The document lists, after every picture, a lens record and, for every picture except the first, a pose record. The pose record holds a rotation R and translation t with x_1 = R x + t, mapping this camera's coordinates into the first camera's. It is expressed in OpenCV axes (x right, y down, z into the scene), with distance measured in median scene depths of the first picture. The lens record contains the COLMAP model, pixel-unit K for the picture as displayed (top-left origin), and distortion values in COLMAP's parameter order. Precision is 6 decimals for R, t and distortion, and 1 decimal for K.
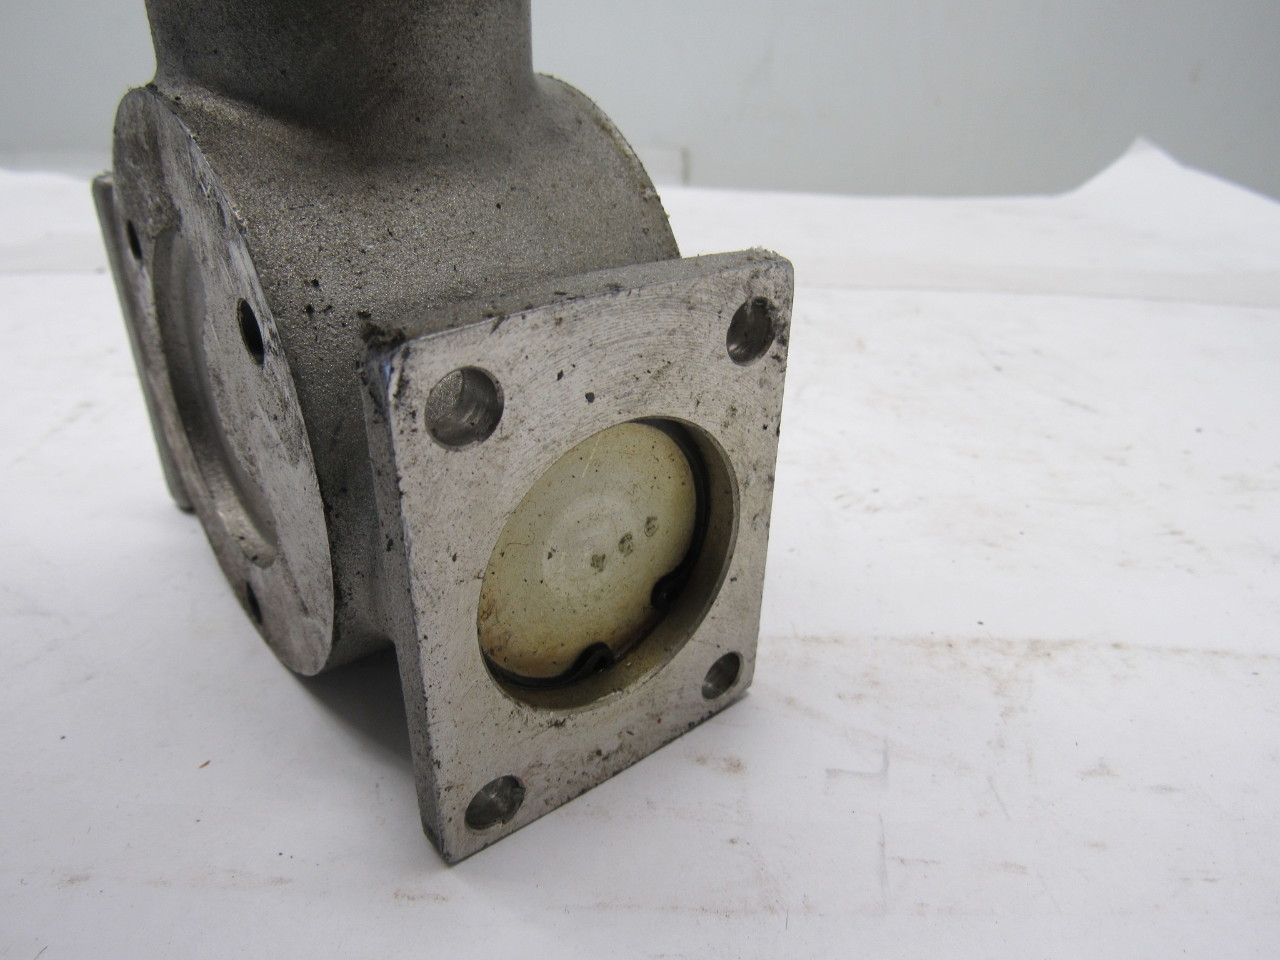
lens RADIAL K [[896.2, 0, 637.3], [0, 896.2, 501.7], [0, 0, 1]] dist [-0.005063, -0.020334]
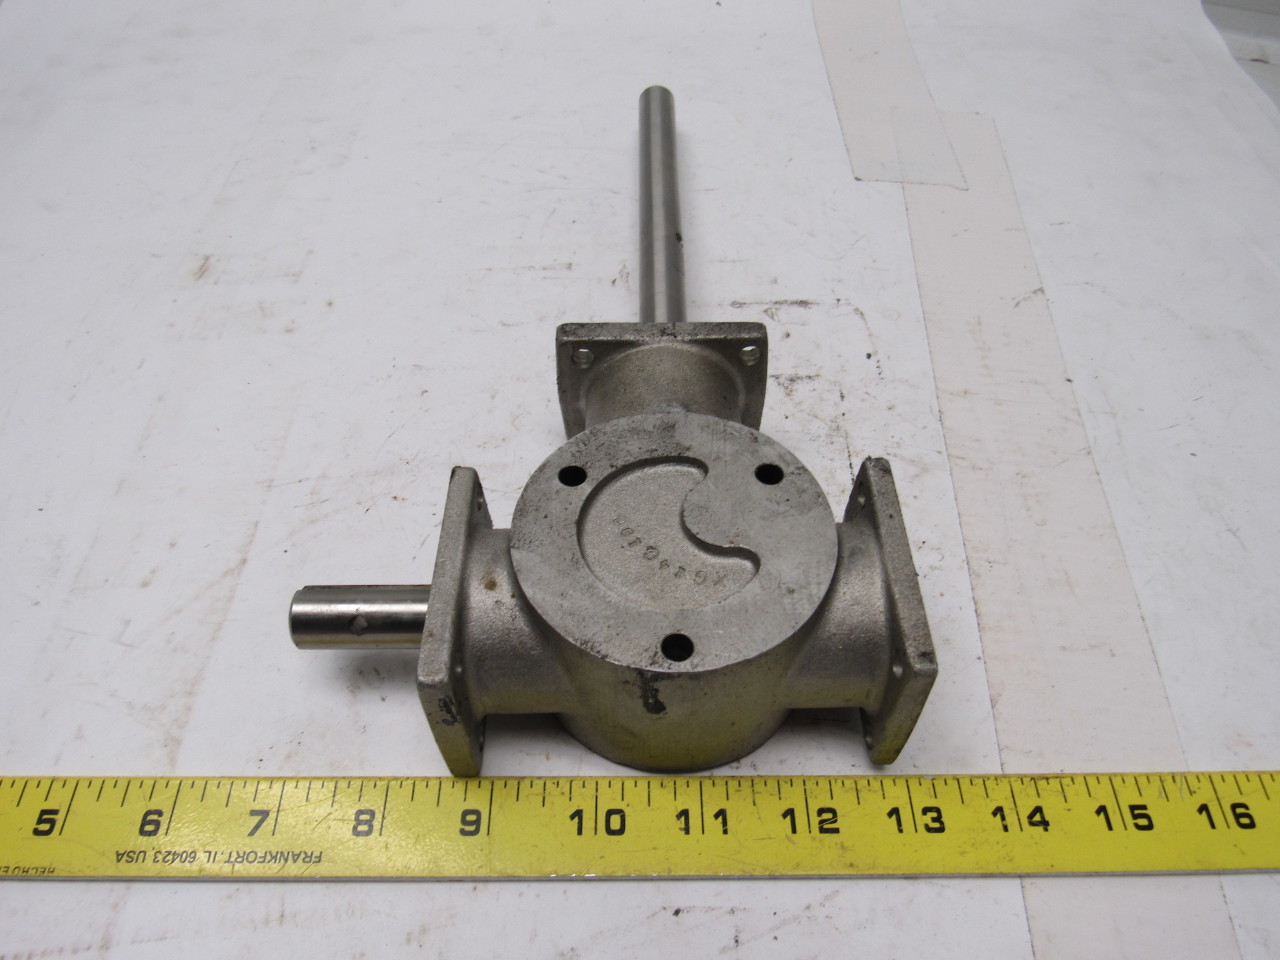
lens RADIAL K [[896.2, 0, 637.3], [0, 896.2, 501.7], [0, 0, 1]] dist [-0.005063, -0.020334]
pose [[-0.002830, 0.785629, -0.618692, 0.971434], [-0.474521, 0.543546, 0.692378, -1.433116], [0.880239, 0.295542, 0.371259, 0.865698]]
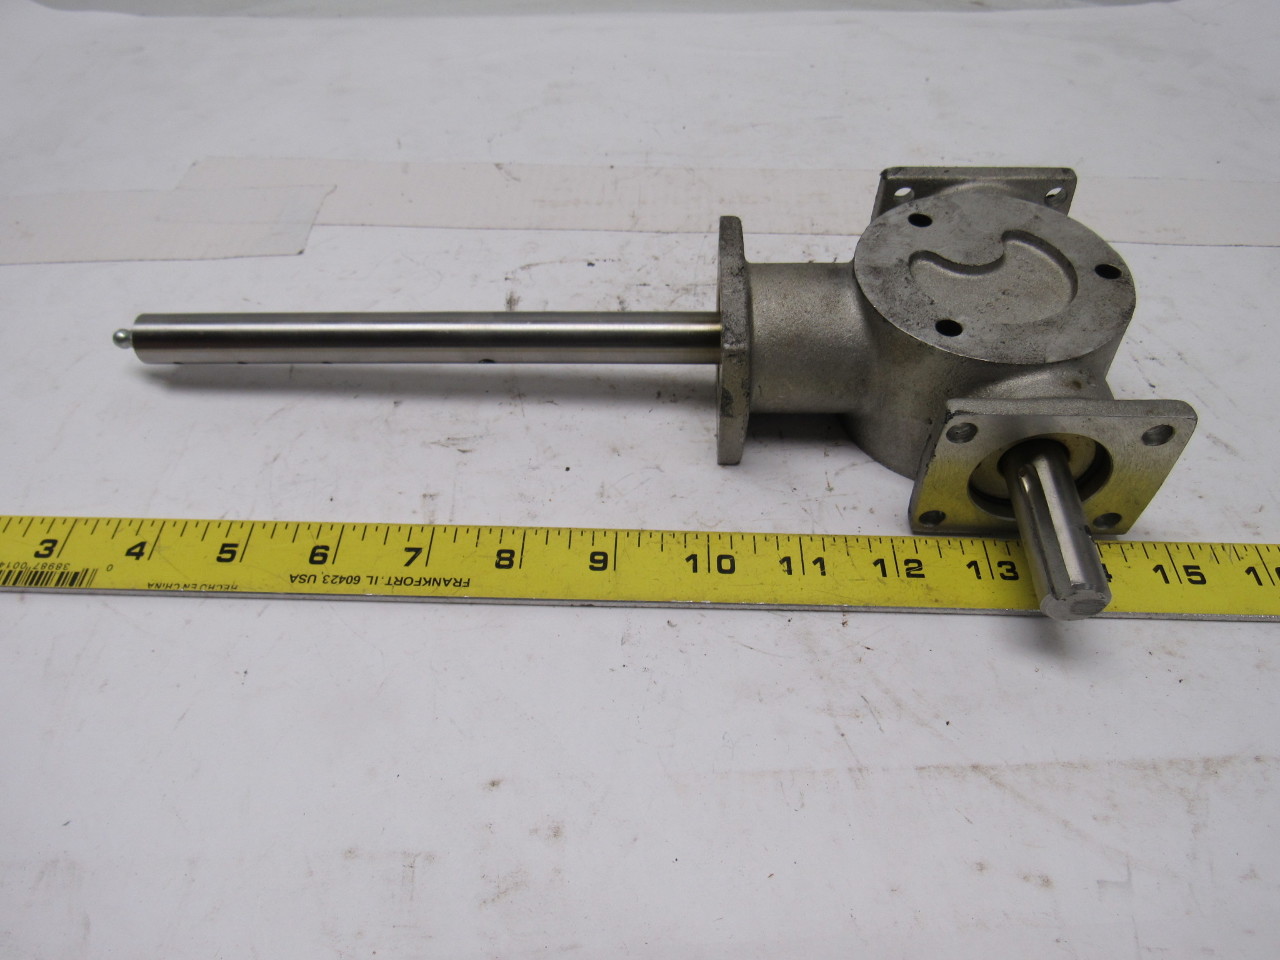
lens RADIAL K [[896.2, 0, 637.3], [0, 896.2, 501.7], [0, 0, 1]] dist [-0.005063, -0.020334]
pose [[0.998622, -0.045533, 0.026082, -0.497238], [0.031619, 0.918812, 0.393428, -0.781187], [-0.041878, -0.392061, 0.918986, -0.185692]]
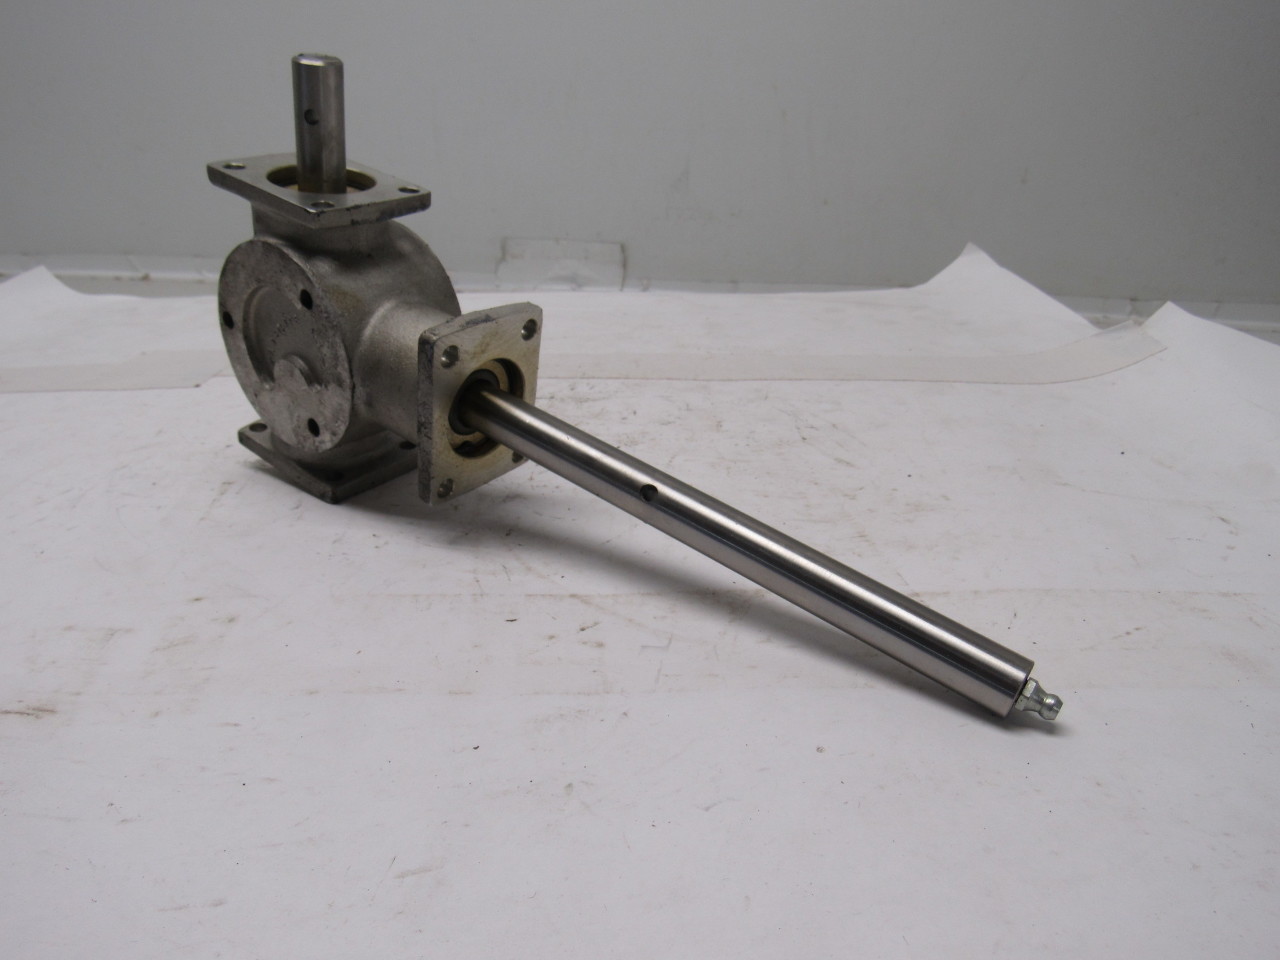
lens RADIAL K [[918.1, 0, 640.0], [0, 918.1, 480.0], [0, 0, 1]] dist [-0.026705, 0.003431]
pose [[0.999087, -0.033793, 0.026135, 0.117296], [0.035587, 0.996805, -0.071514, 0.041119], [-0.023635, 0.072379, 0.997097, -0.905514]]
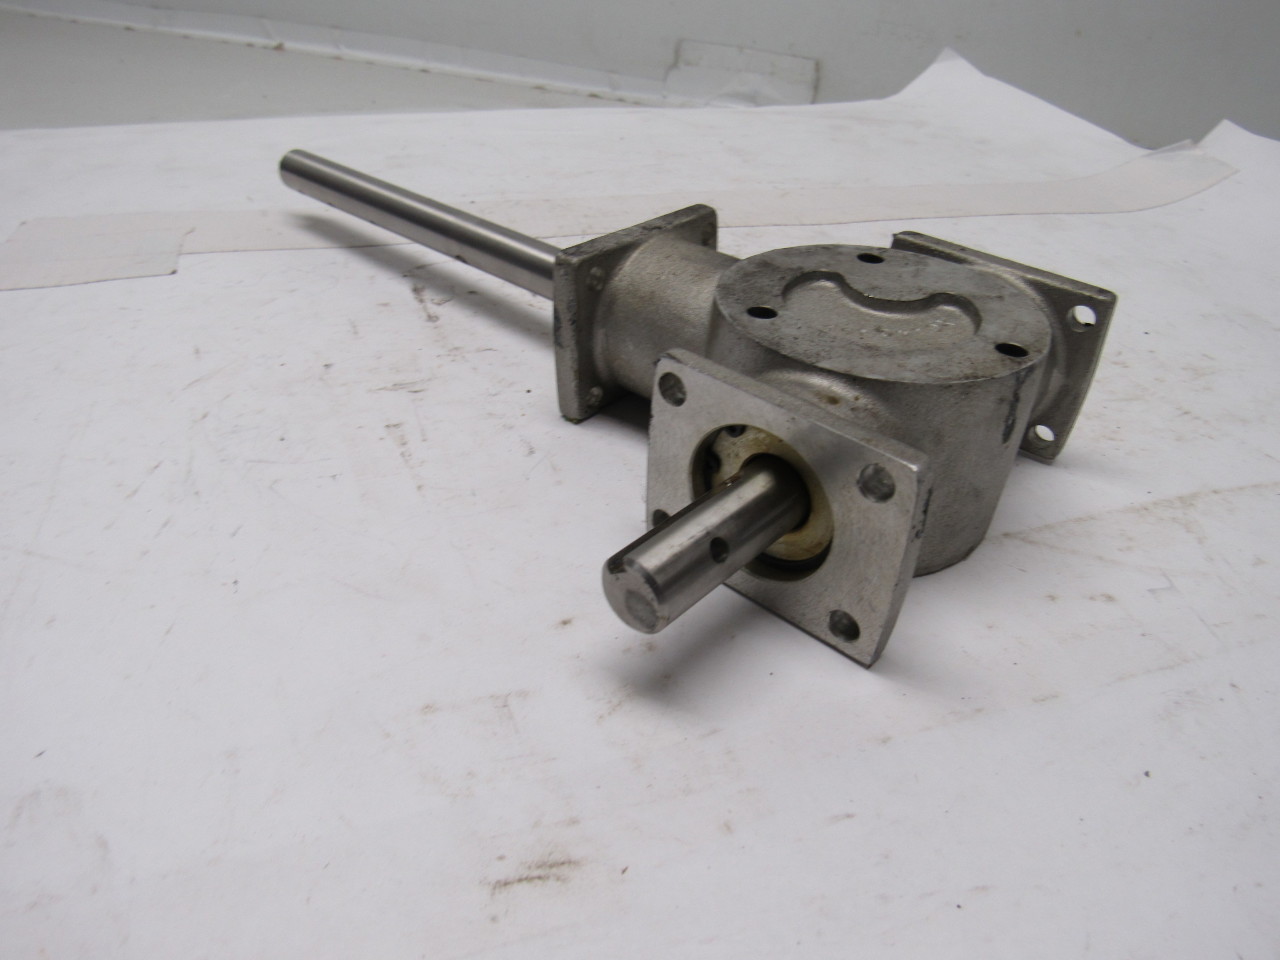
lens RADIAL K [[899.6, 0, 640.3], [0, 899.6, 500.3], [0, 0, 1]] dist [0.016736, -0.045543]
pose [[0.936510, -0.175730, 0.303427, -0.935097], [0.125004, 0.975816, 0.179326, -0.248033], [-0.327602, -0.130011, 0.935828, -0.262700]]
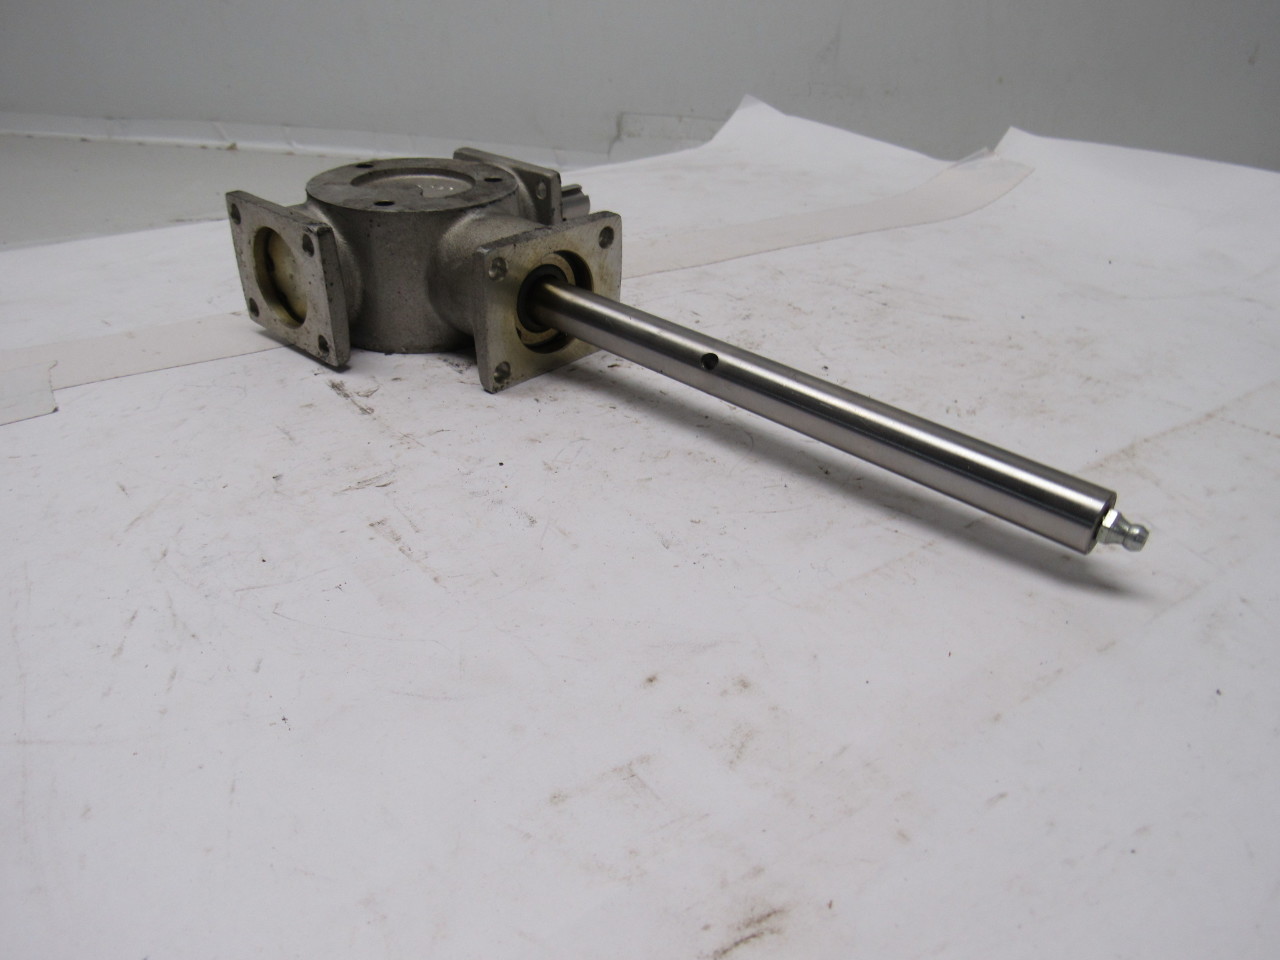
lens RADIAL K [[918.3, 0, 640.0], [0, 918.3, 480.0], [0, 0, 1]] dist [-0.004071, -0.001028]
pose [[0.812635, -0.308790, 0.494240, -1.210858], [0.282390, 0.950512, 0.129549, -0.288675], [-0.509784, 0.034293, 0.859619, -0.147091]]
